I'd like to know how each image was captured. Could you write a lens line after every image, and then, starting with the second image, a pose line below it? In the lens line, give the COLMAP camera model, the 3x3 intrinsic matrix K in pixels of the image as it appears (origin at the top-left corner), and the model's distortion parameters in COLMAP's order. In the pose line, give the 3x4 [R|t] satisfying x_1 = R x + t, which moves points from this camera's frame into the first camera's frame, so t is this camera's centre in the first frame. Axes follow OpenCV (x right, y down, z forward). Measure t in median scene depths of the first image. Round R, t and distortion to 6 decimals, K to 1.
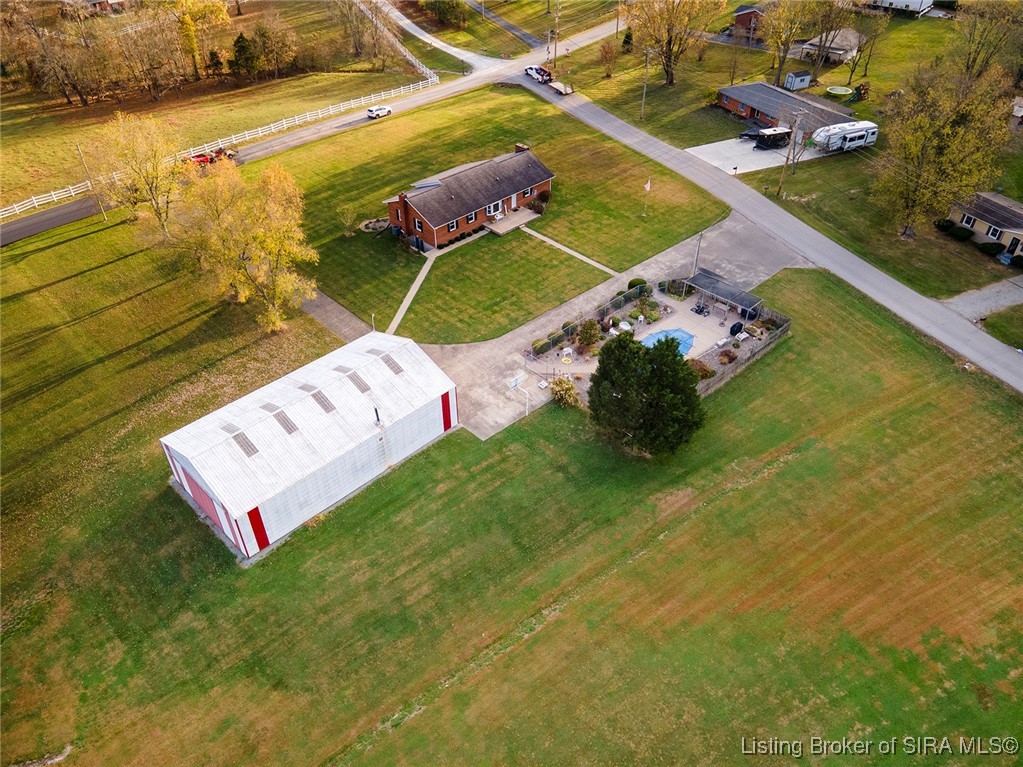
lens RADIAL K [[735.4, 0, 511.5], [0, 735.4, 383.5], [0, 0, 1]] dist [0.035445, 0.003680]
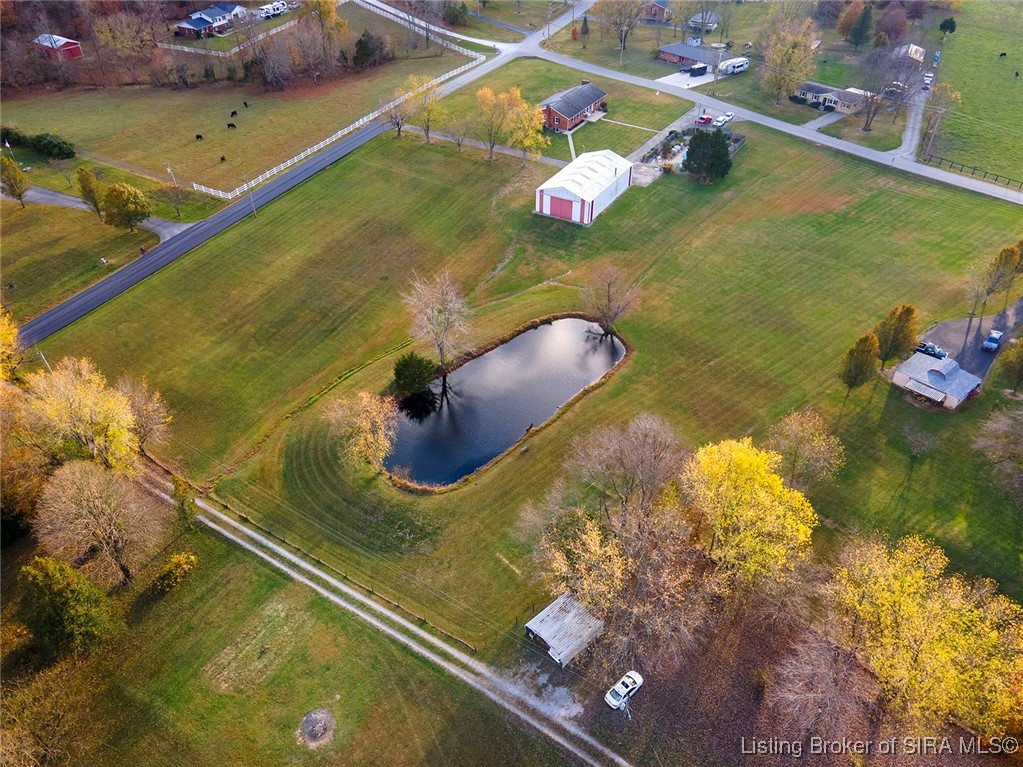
lens RADIAL K [[735.4, 0, 511.5], [0, 735.4, 383.5], [0, 0, 1]] dist [0.035445, 0.003680]
pose [[0.967473, -0.159230, 0.196575, -0.790381], [0.160038, 0.987039, 0.011875, 0.465531], [-0.195919, 0.019971, 0.980417, -0.960701]]
